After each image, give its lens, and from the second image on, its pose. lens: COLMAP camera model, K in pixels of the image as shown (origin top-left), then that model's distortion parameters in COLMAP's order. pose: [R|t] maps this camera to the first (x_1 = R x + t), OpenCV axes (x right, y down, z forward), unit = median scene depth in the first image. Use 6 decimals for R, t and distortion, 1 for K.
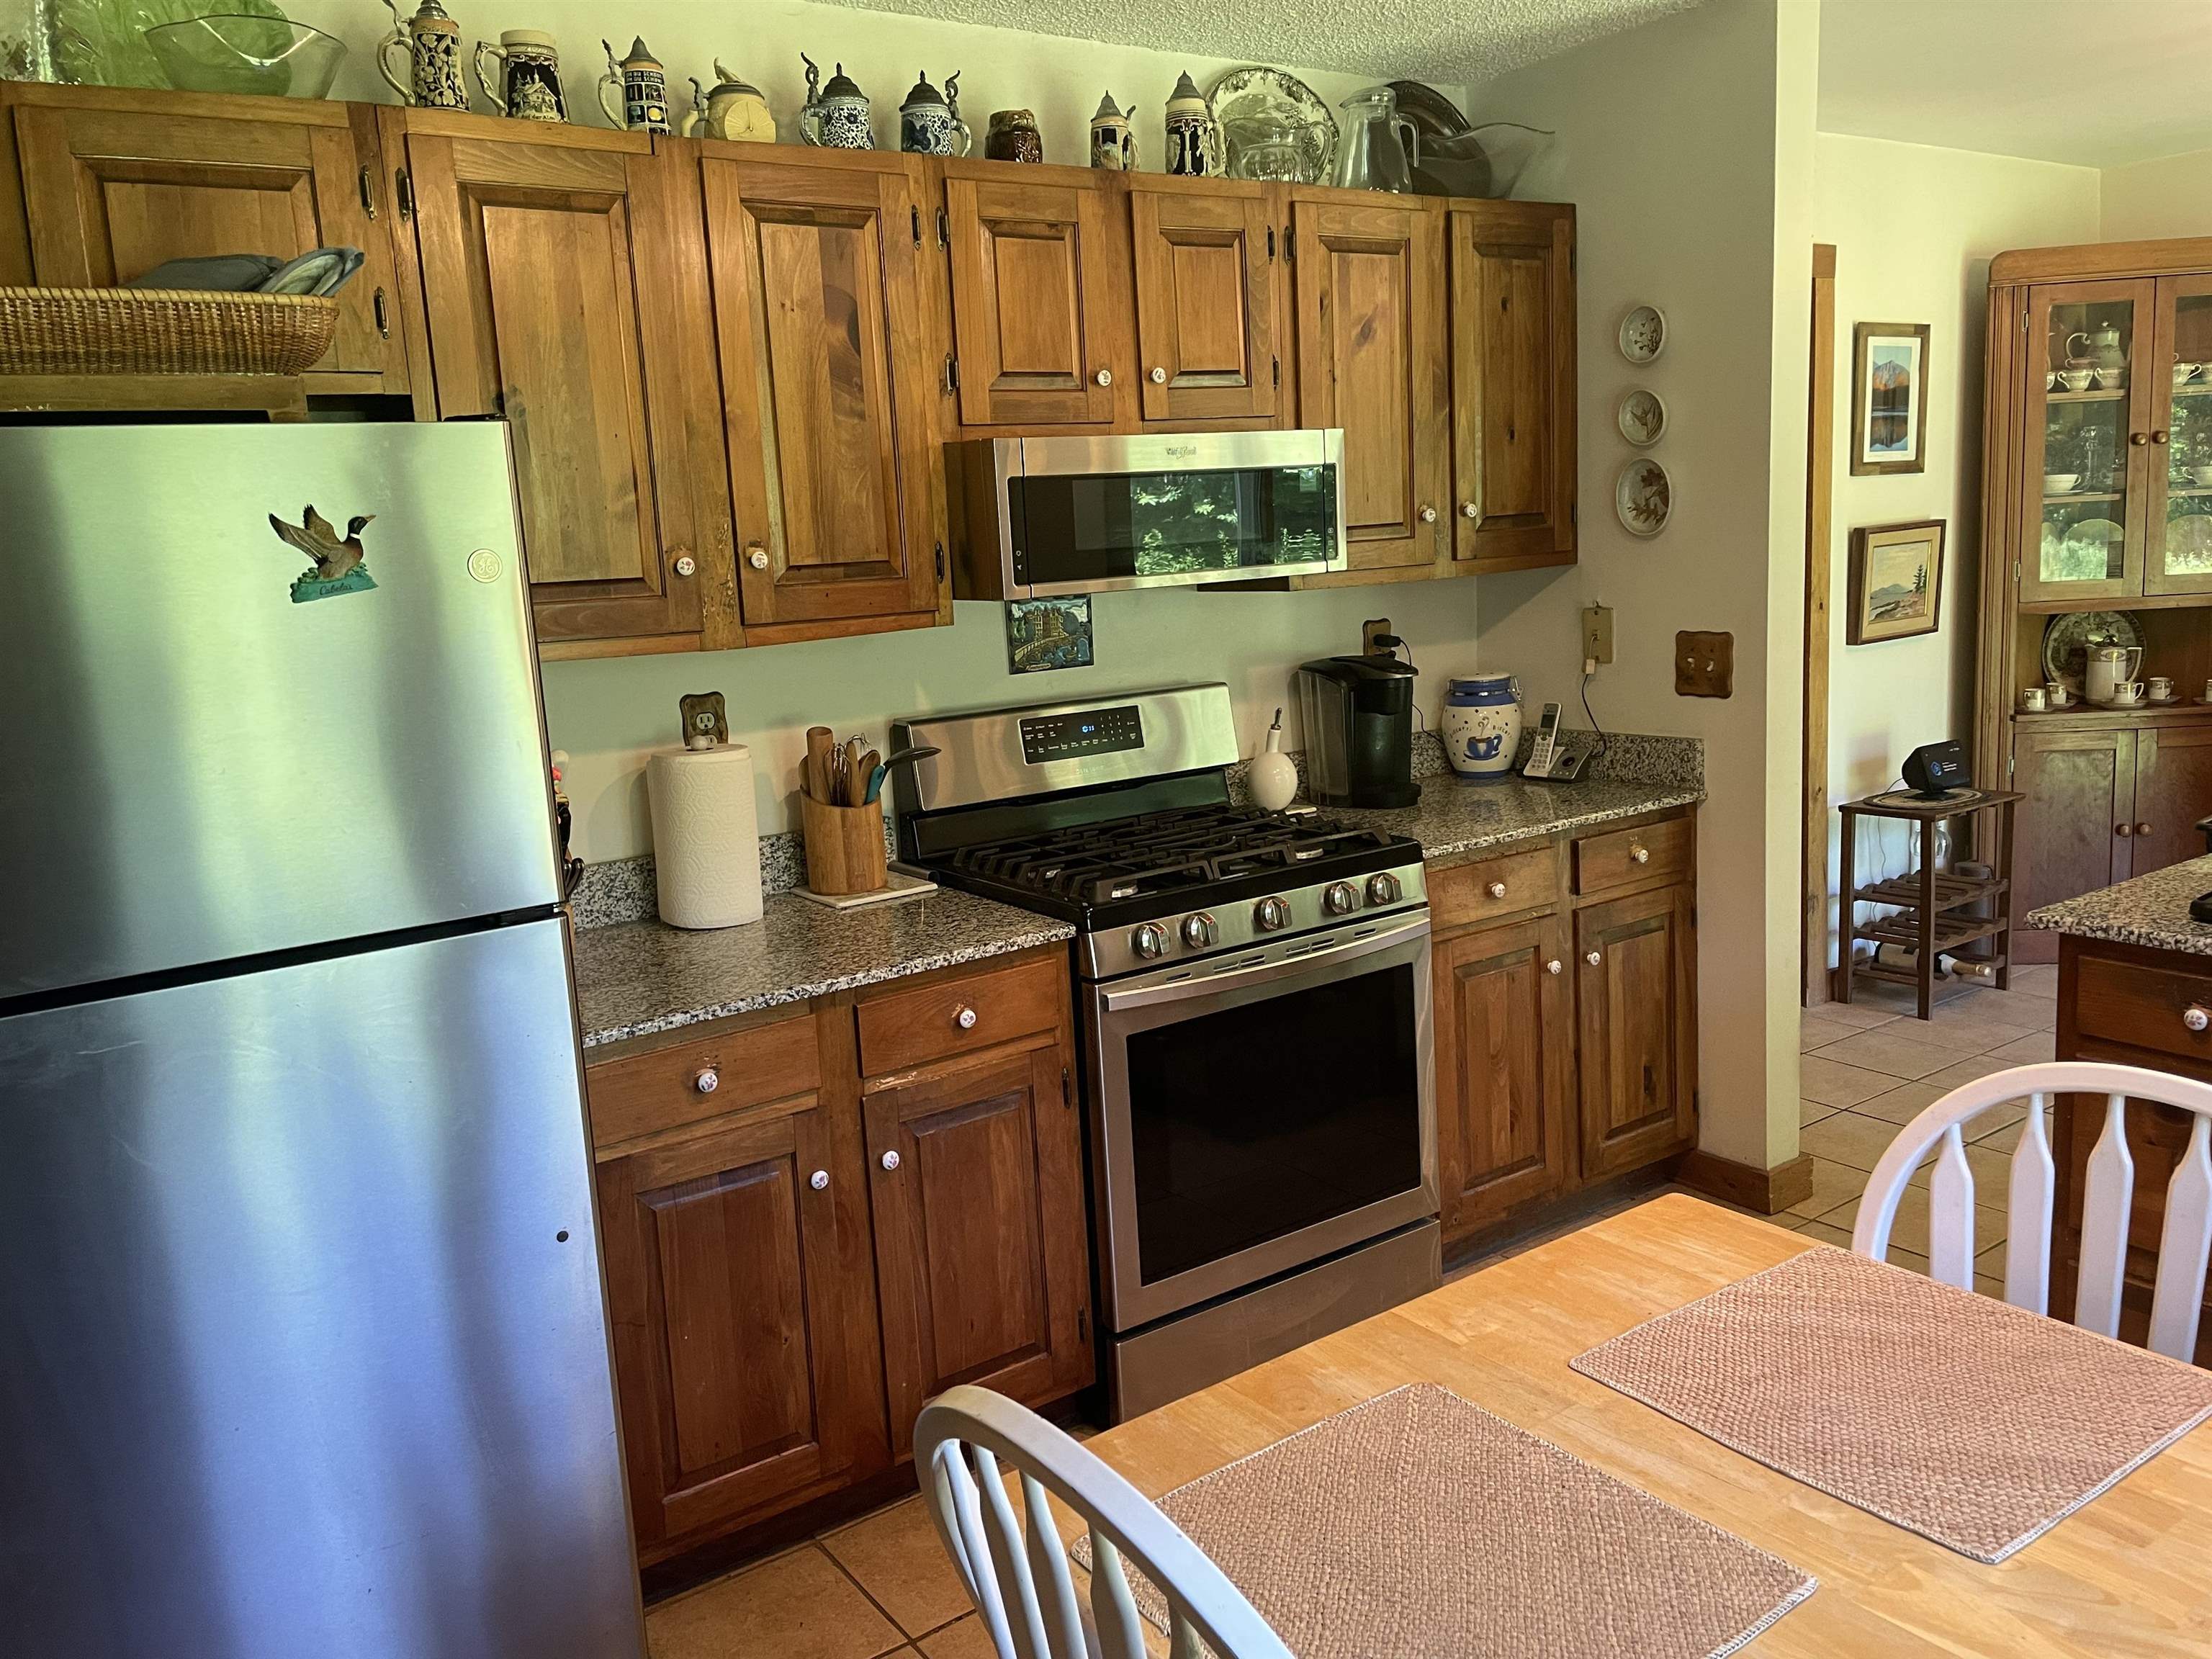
lens RADIAL K [[1679.3, 0, 1083.7], [0, 1679.3, 813.9], [0, 0, 1]] dist [0.072888, -0.086981]
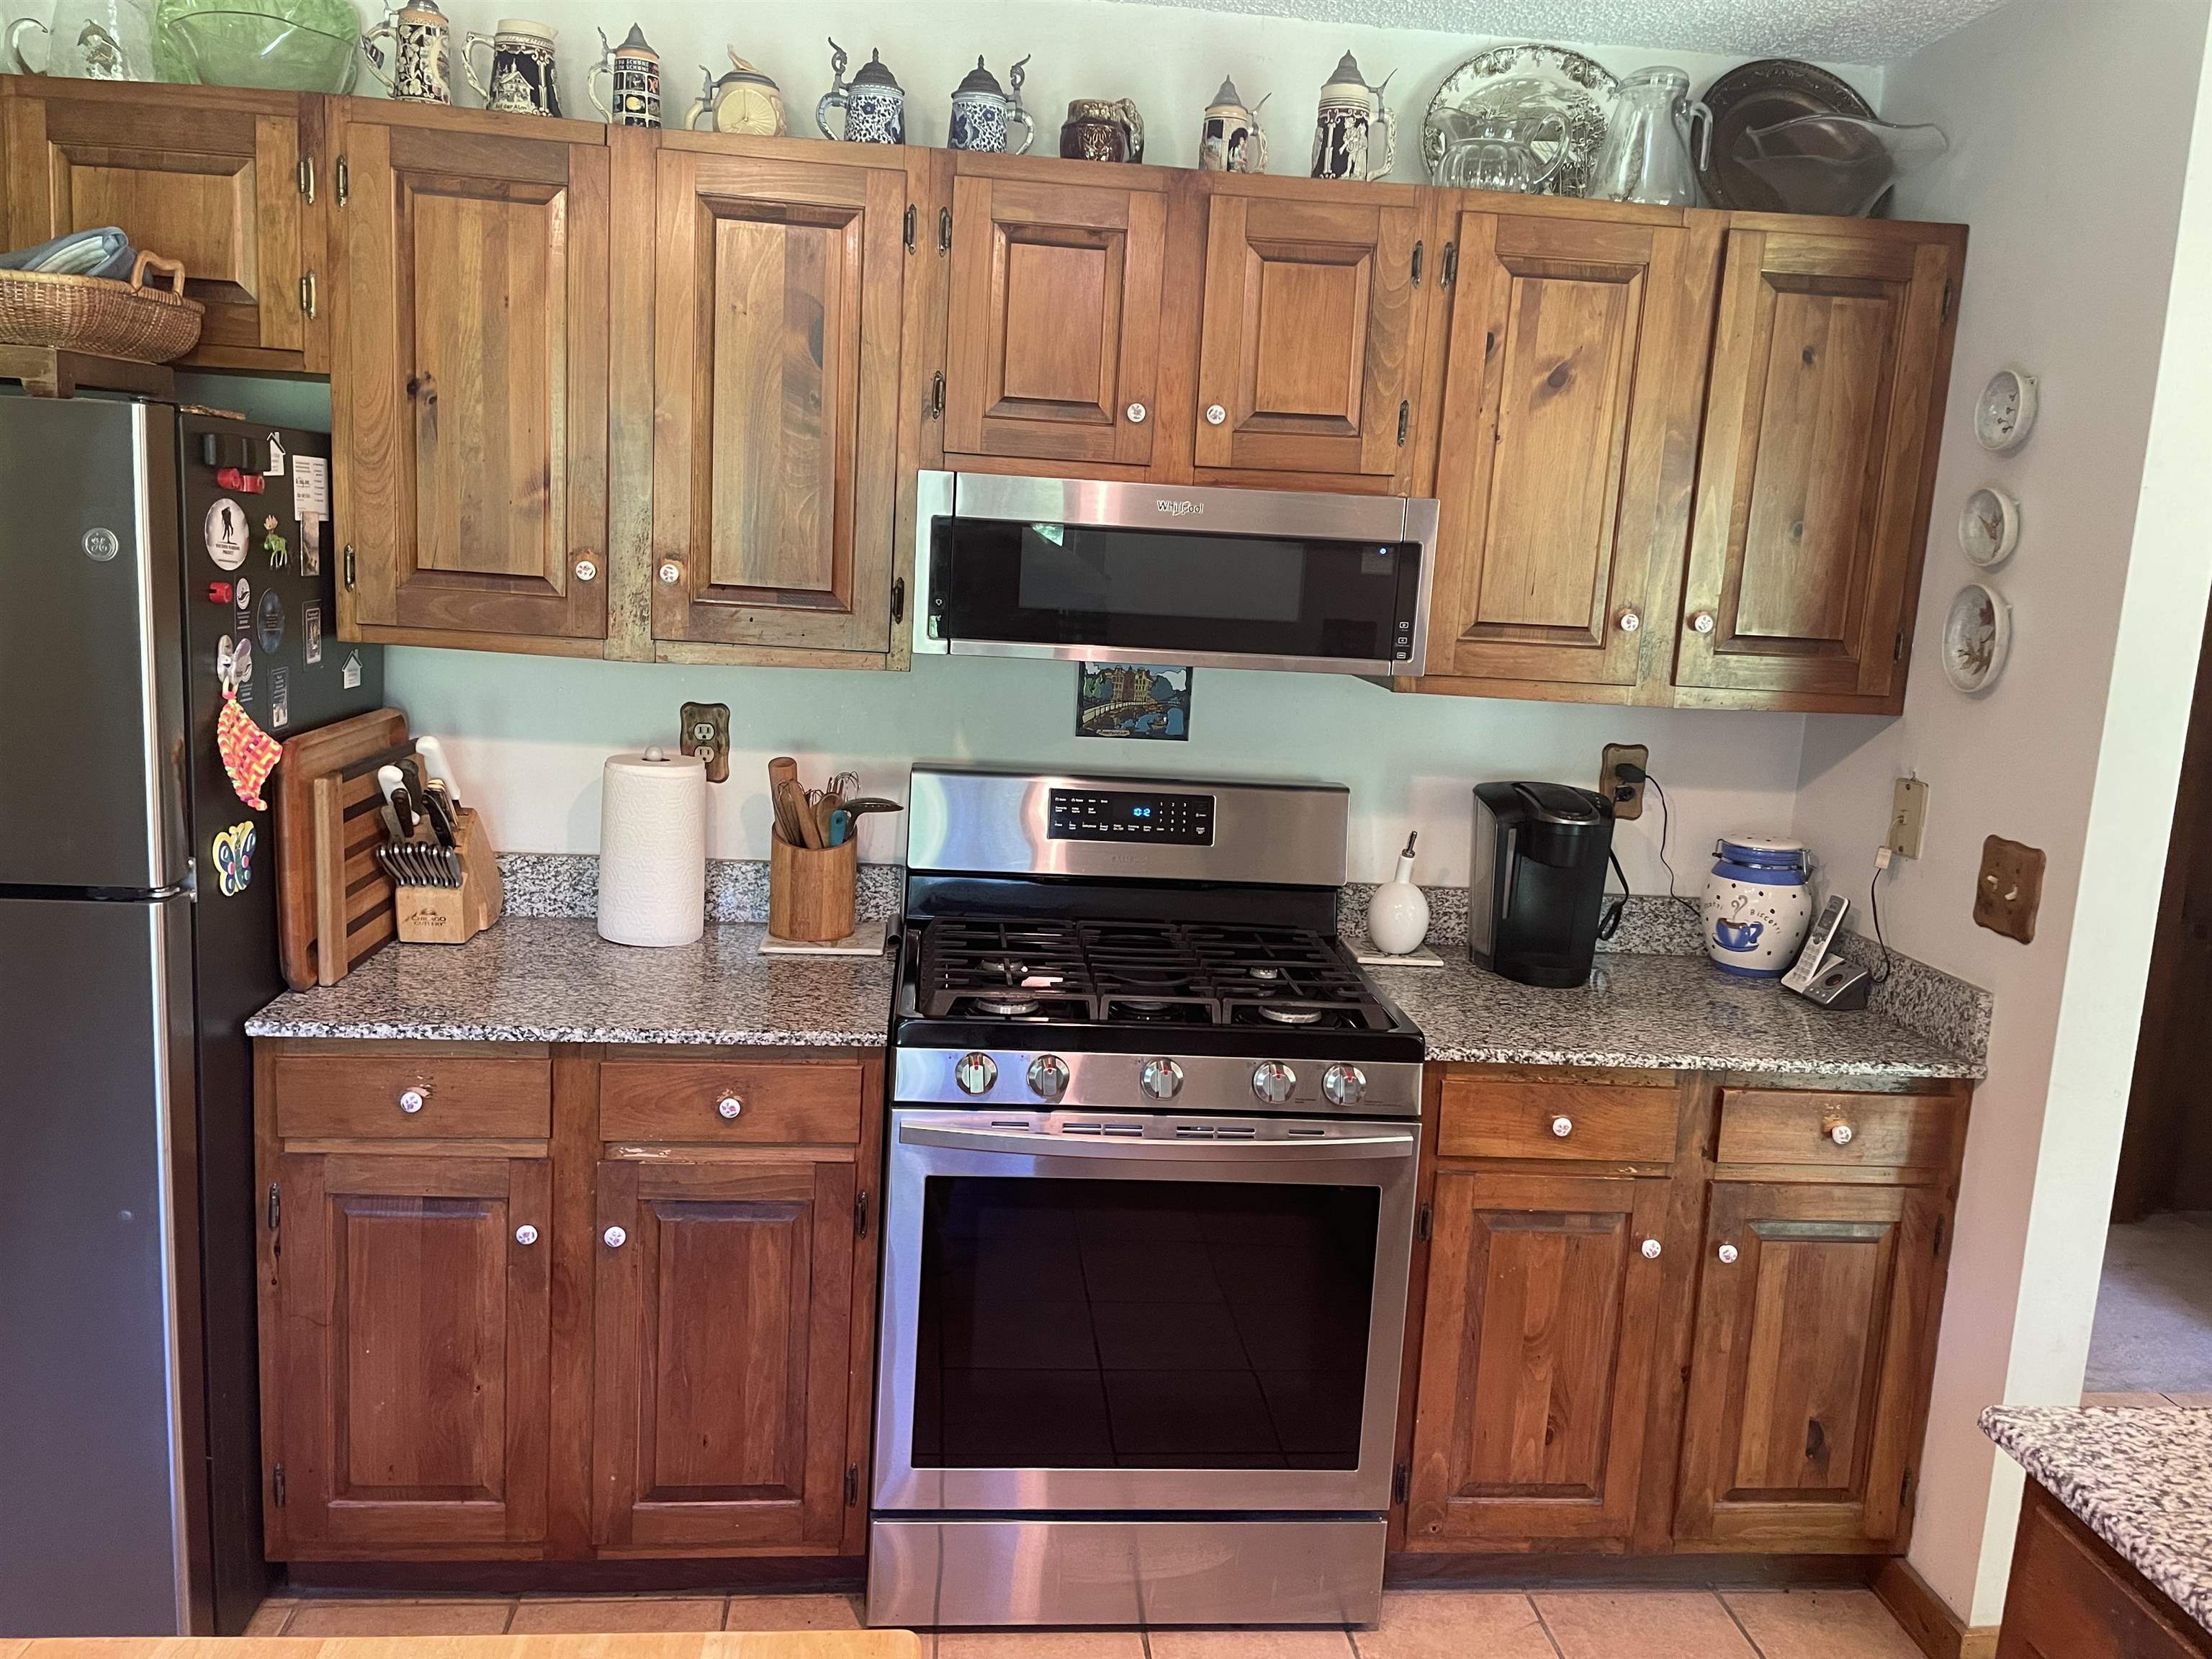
lens RADIAL K [[1679.3, 0, 1104.3], [0, 1679.3, 799.5], [0, 0, 1]] dist [0.072888, -0.086981]
pose [[0.868650, 0.183459, -0.460207, 0.376258], [-0.187352, 0.981570, 0.037666, -0.084980], [0.458636, 0.053502, 0.887012, 0.221327]]
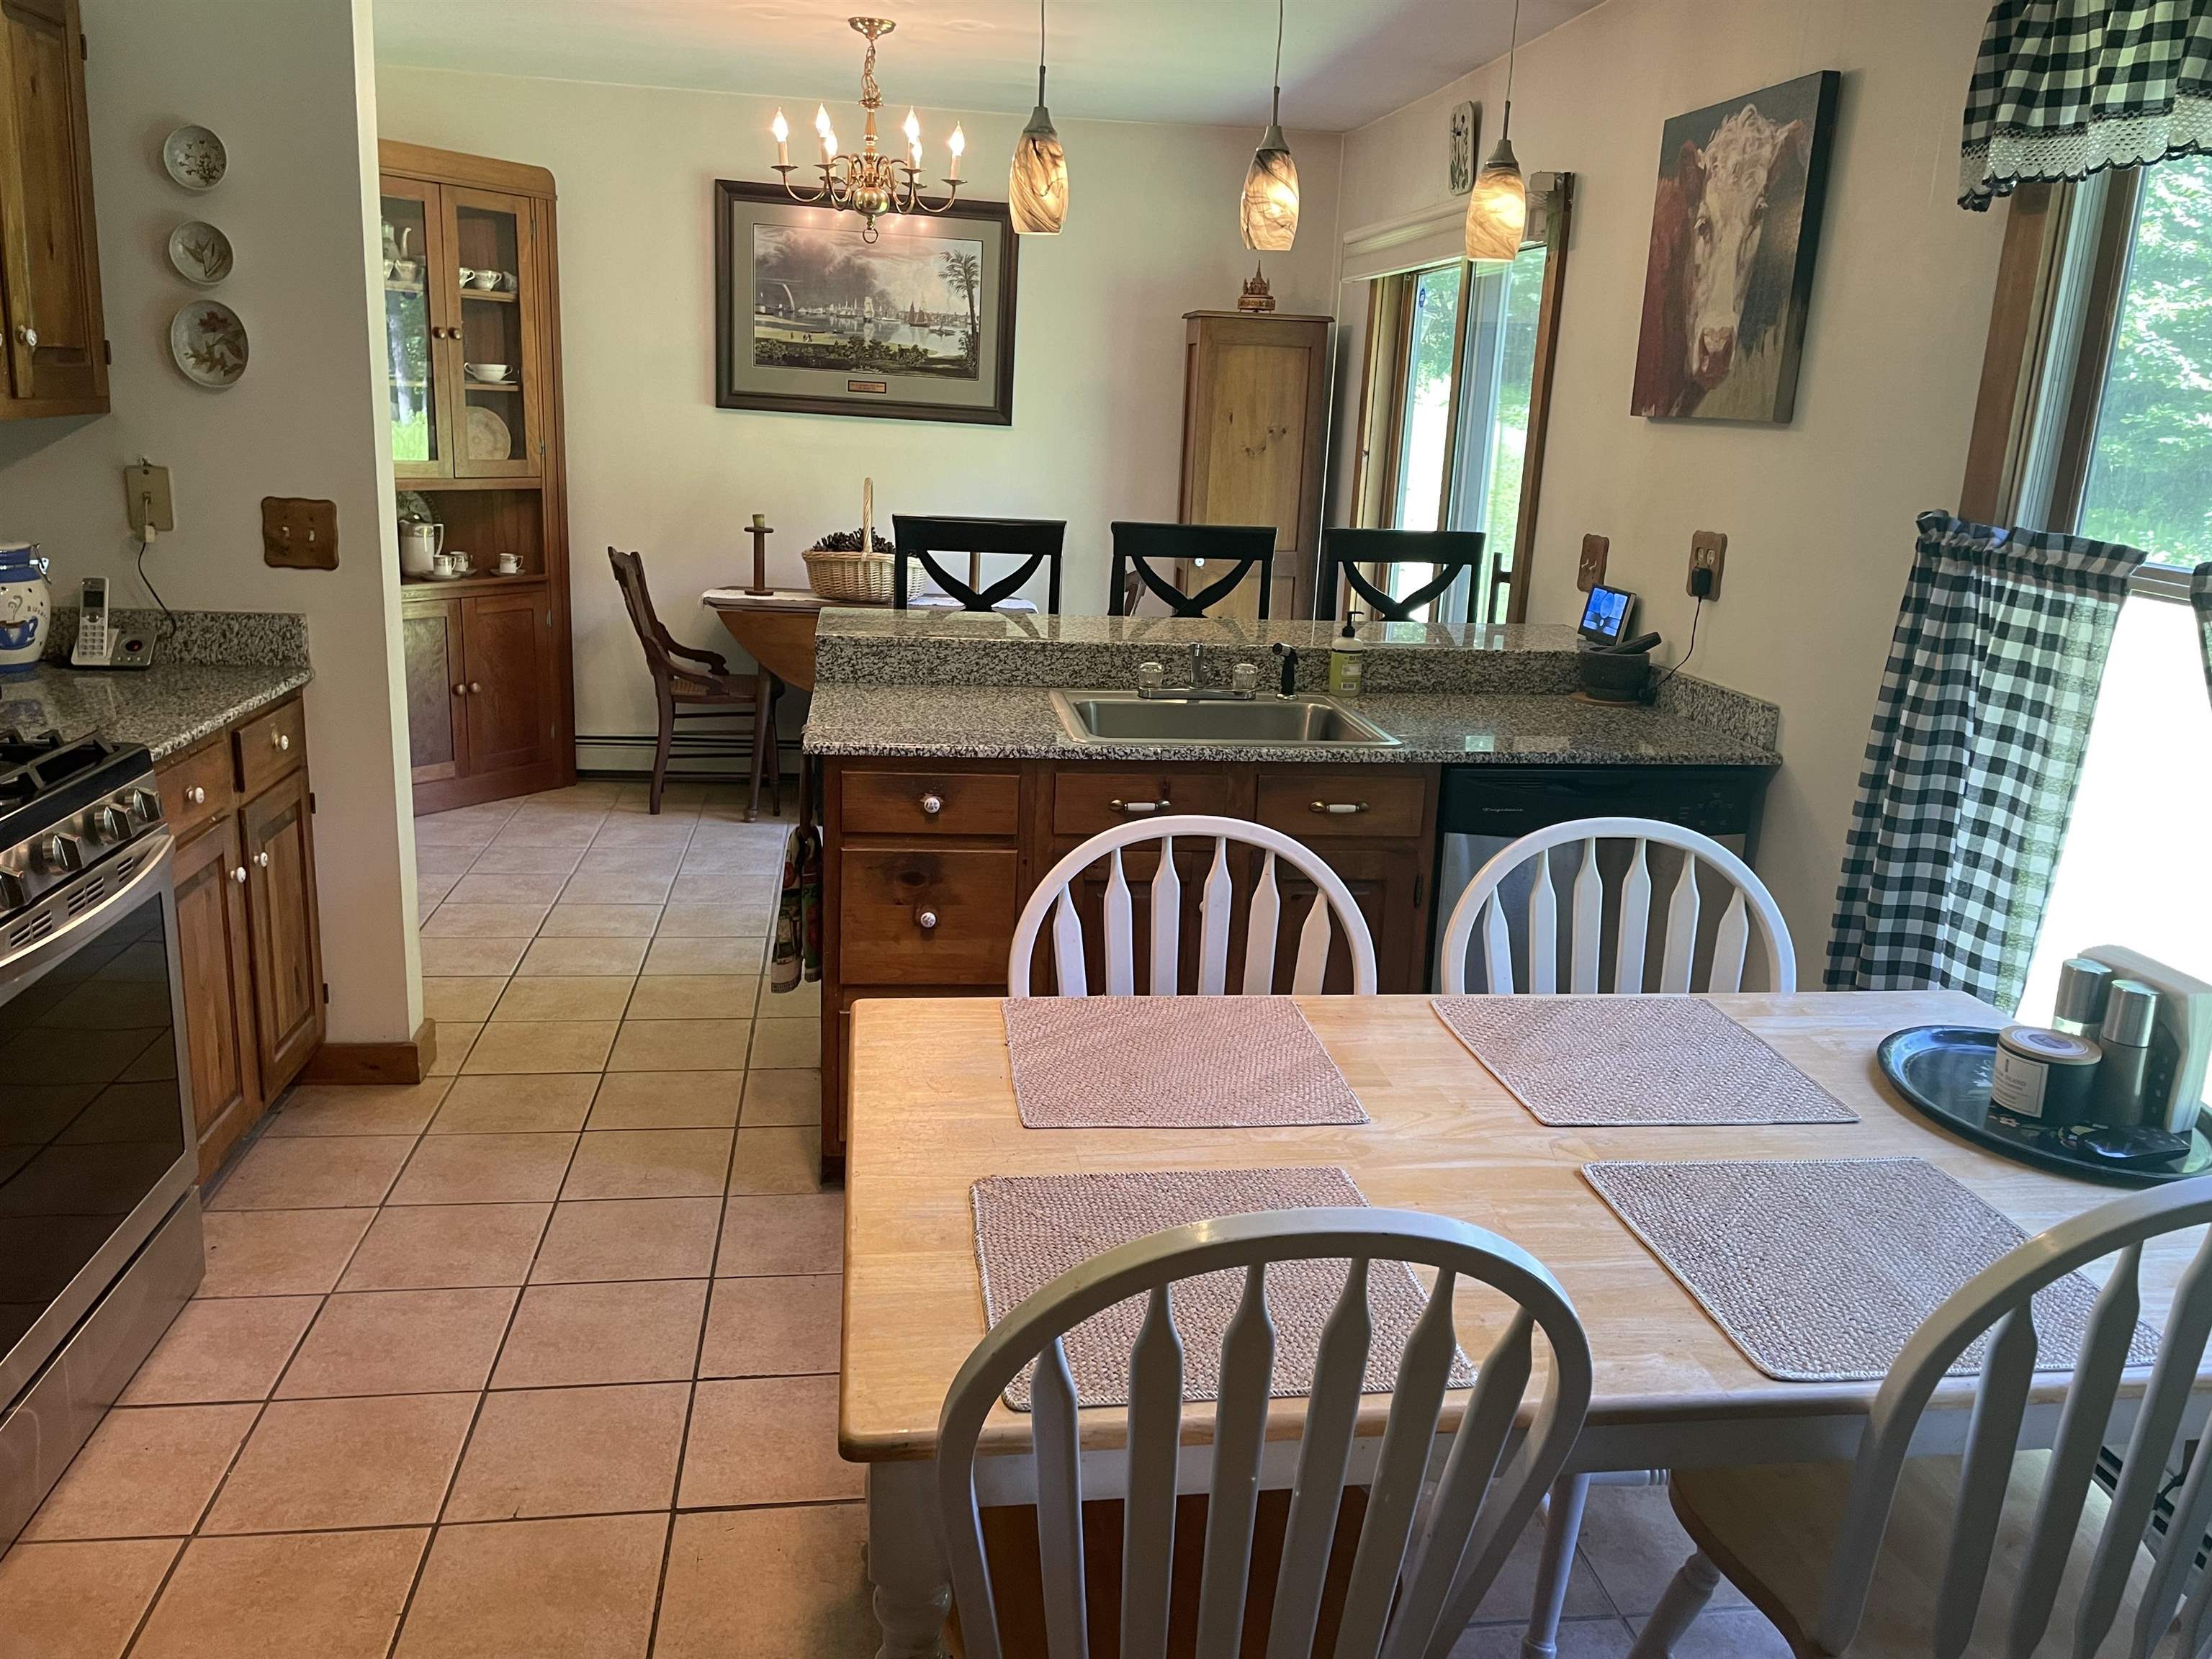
lens RADIAL K [[1679.3, 0, 1123.0], [0, 1679.3, 818.4], [0, 0, 1]] dist [0.072888, -0.086981]
pose [[0.430141, -0.139950, 0.891848, -0.316745], [0.073976, 0.990052, 0.119681, -0.011674], [-0.899725, 0.014496, 0.436216, 0.188216]]
